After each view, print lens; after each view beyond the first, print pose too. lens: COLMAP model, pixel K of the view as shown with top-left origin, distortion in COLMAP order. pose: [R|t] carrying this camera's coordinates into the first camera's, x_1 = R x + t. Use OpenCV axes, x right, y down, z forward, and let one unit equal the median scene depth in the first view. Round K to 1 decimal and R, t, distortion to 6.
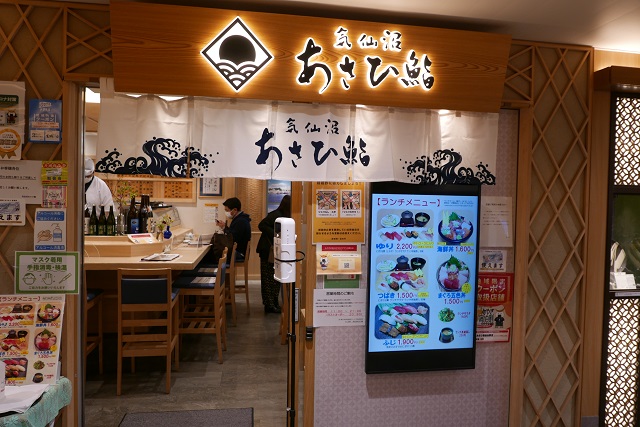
lens RADIAL K [[446.7, 0, 319.5], [0, 446.7, 212.5], [0, 0, 1]] dist [-0.040981, 0.014362]
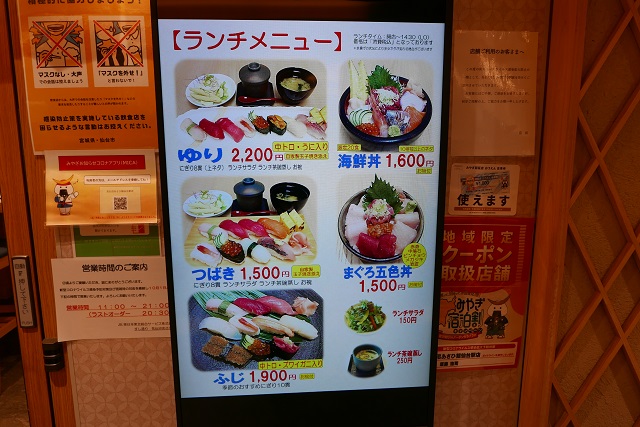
lens RADIAL K [[446.7, 0, 319.9], [0, 446.7, 214.7], [0, 0, 1]] dist [-0.040981, 0.014362]
pose [[0.997005, -0.009280, -0.076783, 0.279742], [0.020348, 0.989273, 0.144651, 0.071404], [0.074617, -0.145781, 0.986499, 0.595051]]
